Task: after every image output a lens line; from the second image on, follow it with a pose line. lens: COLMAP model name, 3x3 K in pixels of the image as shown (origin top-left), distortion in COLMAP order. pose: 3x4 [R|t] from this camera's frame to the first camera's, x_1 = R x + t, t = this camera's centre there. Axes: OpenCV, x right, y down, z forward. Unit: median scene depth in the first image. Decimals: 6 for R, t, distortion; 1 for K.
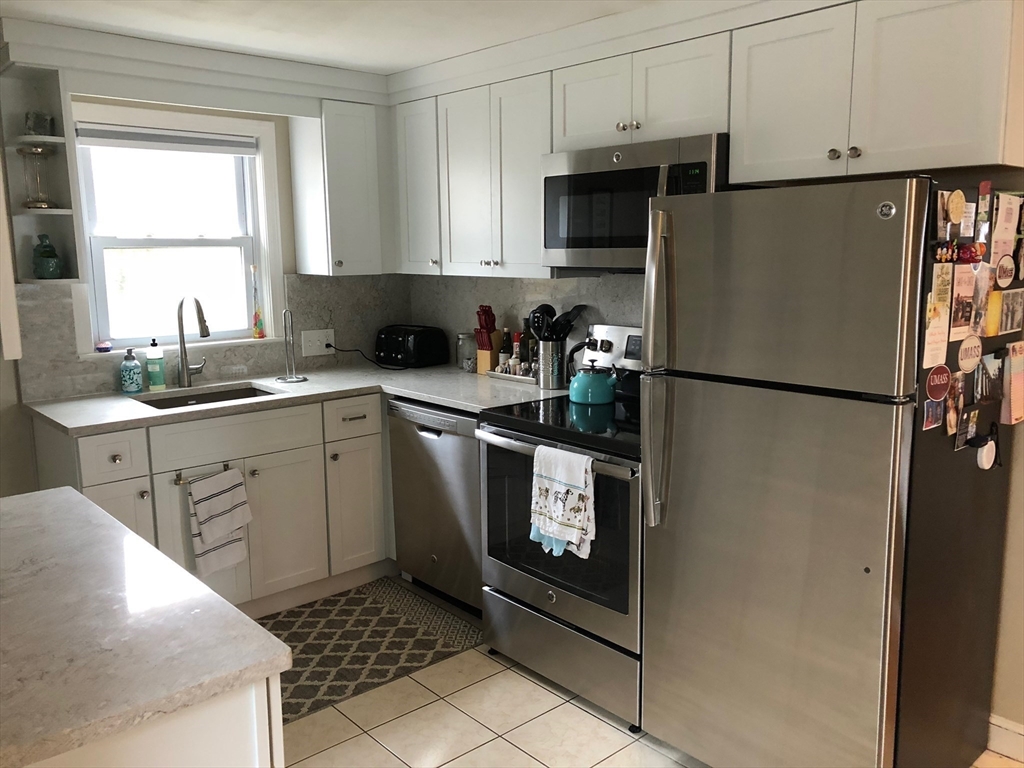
lens RADIAL K [[825.7, 0, 507.8], [0, 825.7, 379.3], [0, 0, 1]] dist [0.046414, -0.052448]
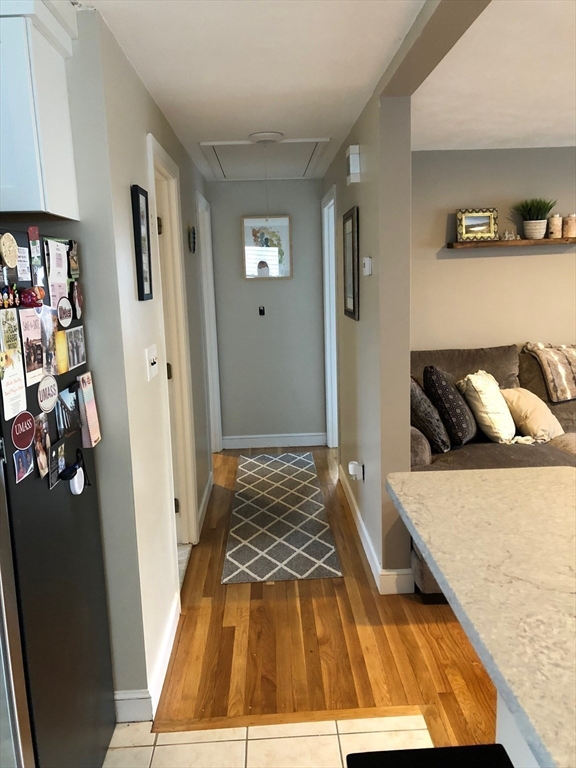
lens RADIAL K [[619.3, 0, 282.4], [0, 619.3, 380.4], [0, 0, 1]] dist [0.046414, -0.052448]
pose [[0.637326, -0.137737, 0.758185, 0.155216], [0.147158, 0.987543, 0.055704, -0.047109], [-0.756413, 0.076071, 0.649656, 0.274984]]
